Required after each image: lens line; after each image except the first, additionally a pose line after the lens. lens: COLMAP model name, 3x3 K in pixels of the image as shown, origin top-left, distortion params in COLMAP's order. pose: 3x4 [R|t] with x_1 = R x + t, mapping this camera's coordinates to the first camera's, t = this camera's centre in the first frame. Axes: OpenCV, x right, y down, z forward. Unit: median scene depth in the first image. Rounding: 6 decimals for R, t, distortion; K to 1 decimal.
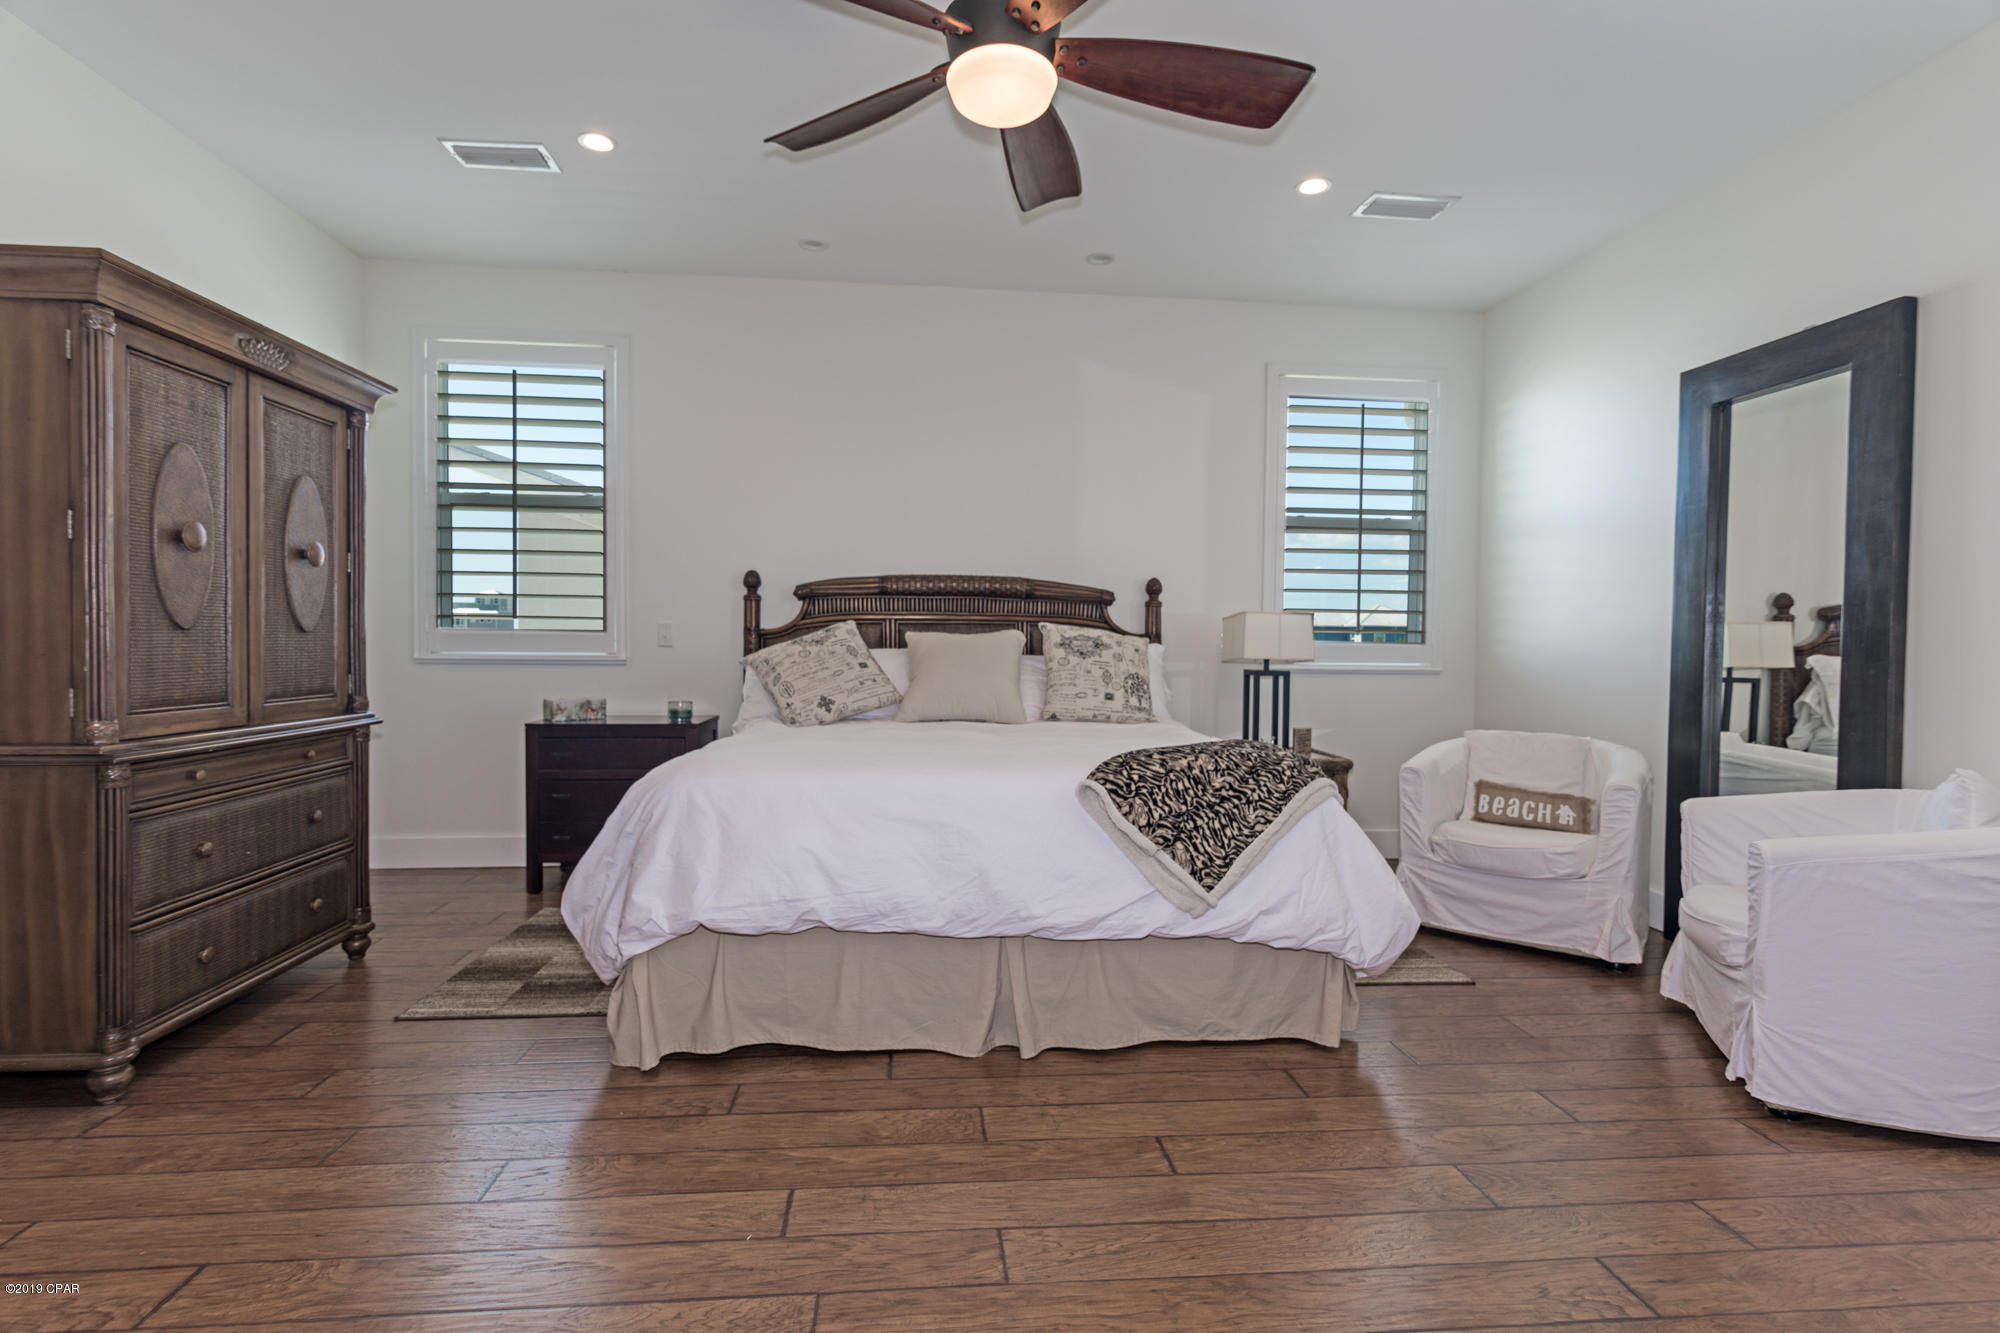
lens RADIAL K [[963.9, 0, 999.6], [0, 963.9, 665.1], [0, 0, 1]] dist [0.001729, -0.000246]
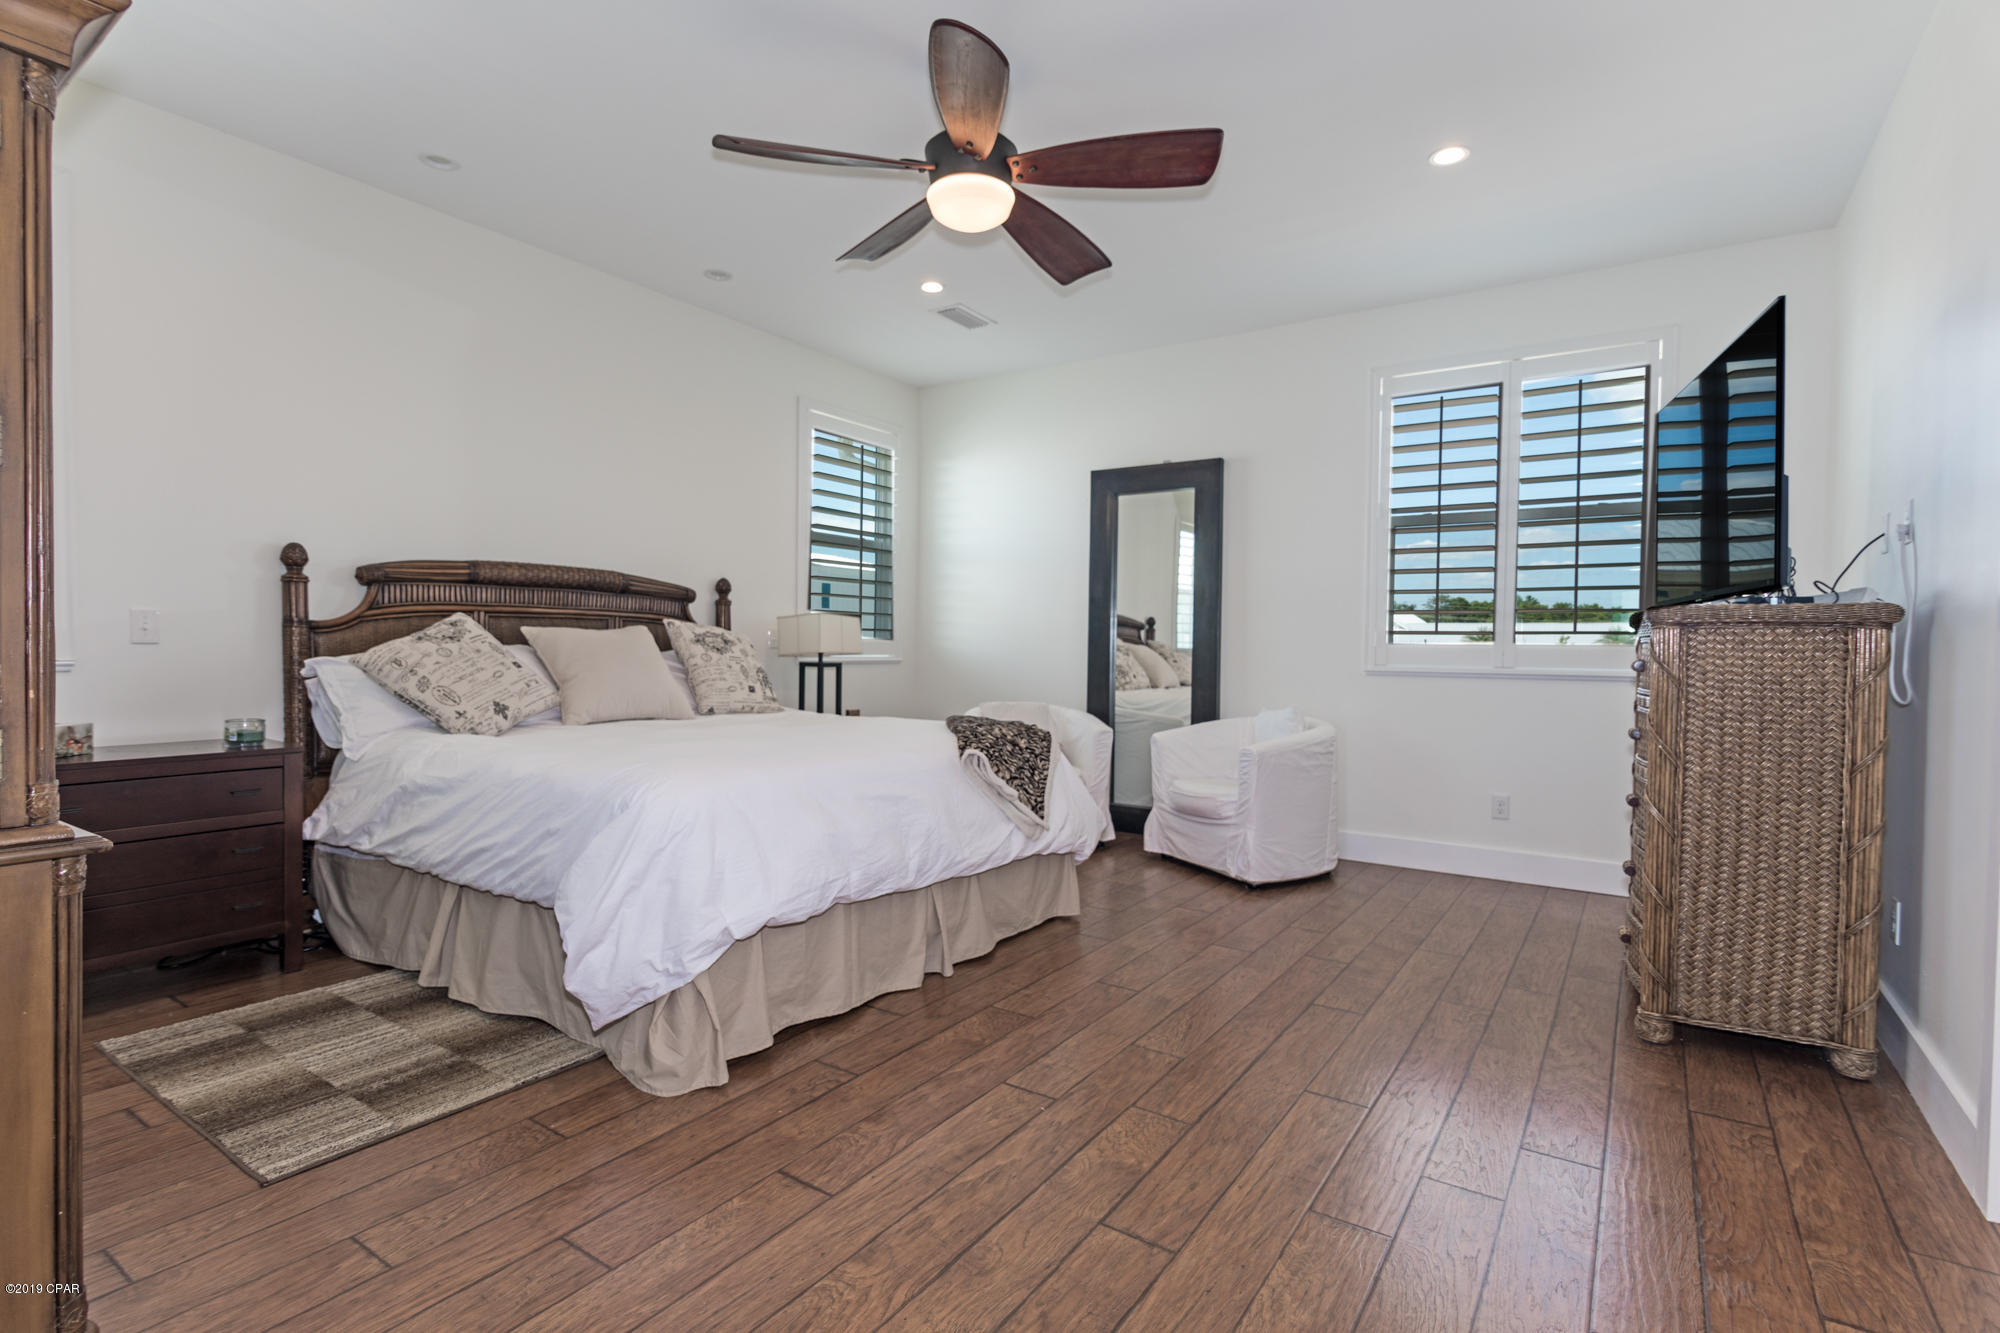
lens RADIAL K [[963.9, 0, 1000.4], [0, 963.9, 660.5], [0, 0, 1]] dist [0.001729, -0.000246]
pose [[0.632318, -0.016672, 0.774530, -0.564356], [0.011795, 0.999860, 0.011893, -0.009382], [-0.774619, 0.001616, 0.632426, 0.100481]]
